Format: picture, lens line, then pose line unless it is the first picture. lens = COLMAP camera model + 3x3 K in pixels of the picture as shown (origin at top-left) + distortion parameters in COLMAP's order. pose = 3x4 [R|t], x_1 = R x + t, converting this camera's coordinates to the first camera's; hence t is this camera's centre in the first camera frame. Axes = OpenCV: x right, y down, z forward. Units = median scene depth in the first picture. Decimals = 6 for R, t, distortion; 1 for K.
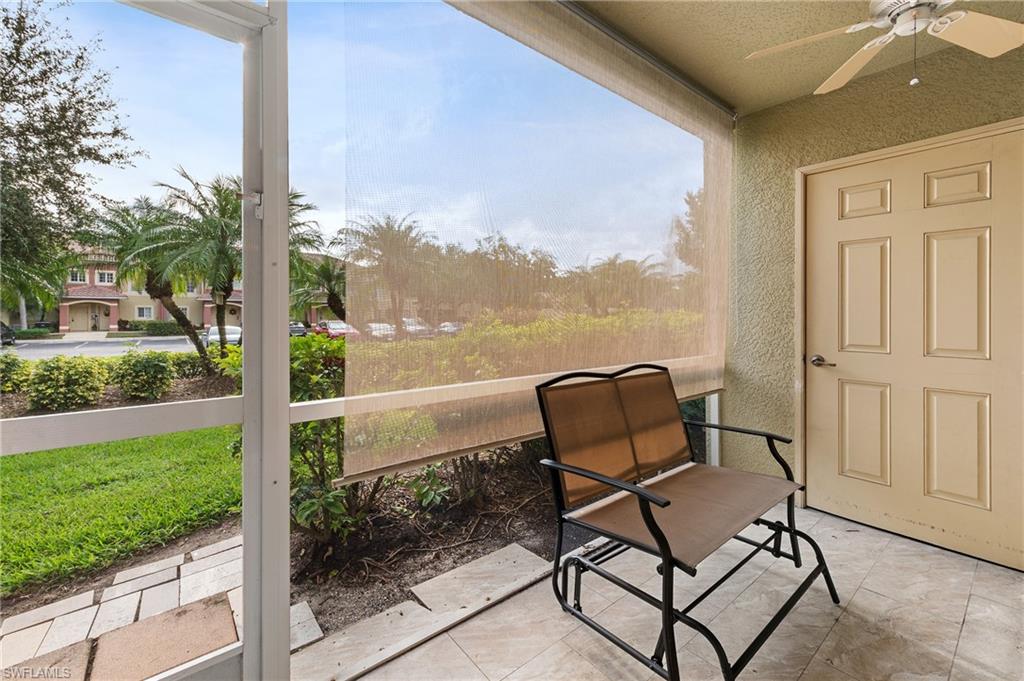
lens RADIAL K [[417.2, 0, 526.6], [0, 417.2, 319.3], [0, 0, 1]] dist [0.000251, 0.000593]
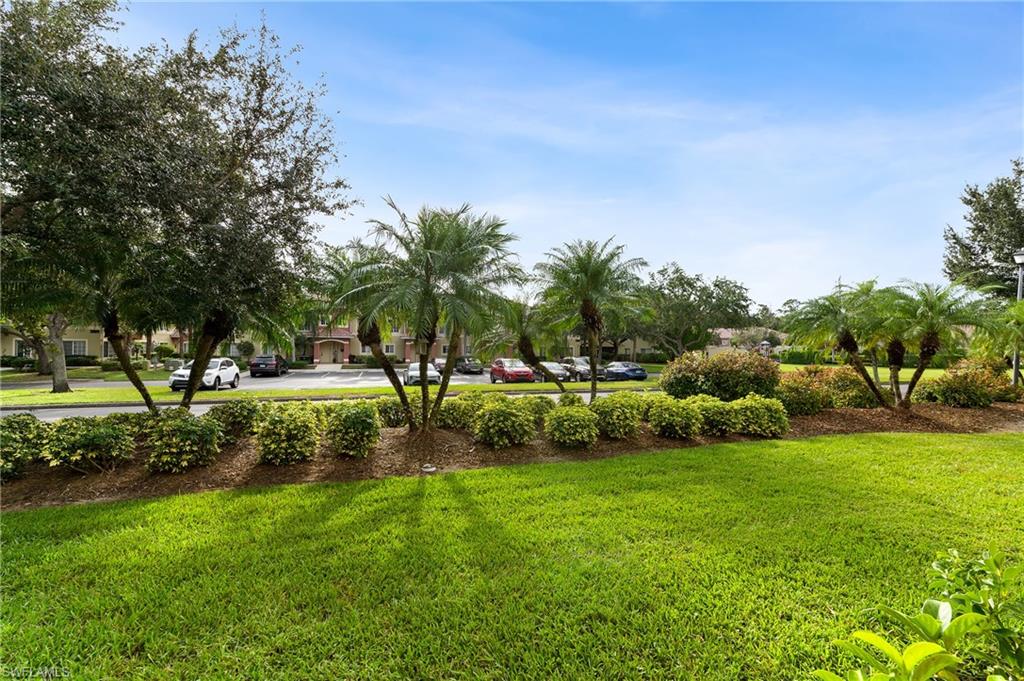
lens RADIAL K [[417.2, 0, 530.6], [0, 417.2, 354.3], [0, 0, 1]] dist [0.000251, 0.000593]
pose [[0.933950, 0.008797, -0.357295, -0.183869], [-0.010566, 0.999940, -0.003000, -0.028482], [0.357247, 0.006577, 0.933987, 0.228969]]
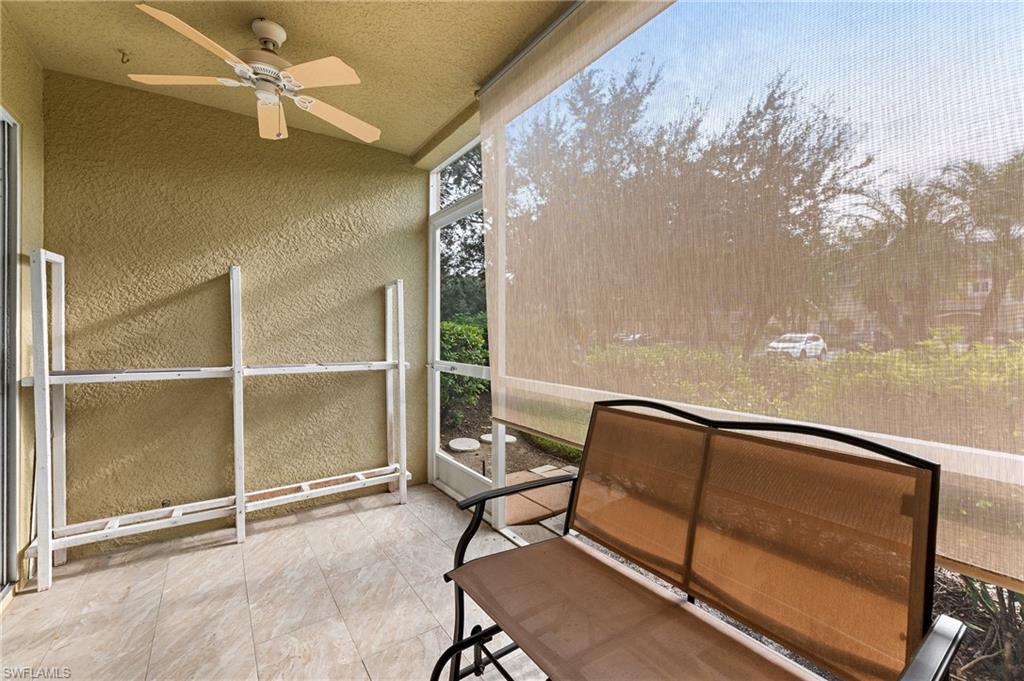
lens RADIAL K [[417.2, 0, 518.1], [0, 417.2, 335.7], [0, 0, 1]] dist [0.000251, 0.000593]
pose [[-0.071220, 0.013497, -0.997369, 0.207313], [-0.001990, 0.999905, 0.013673, -0.001494], [0.997459, 0.002959, -0.071187, 0.182100]]
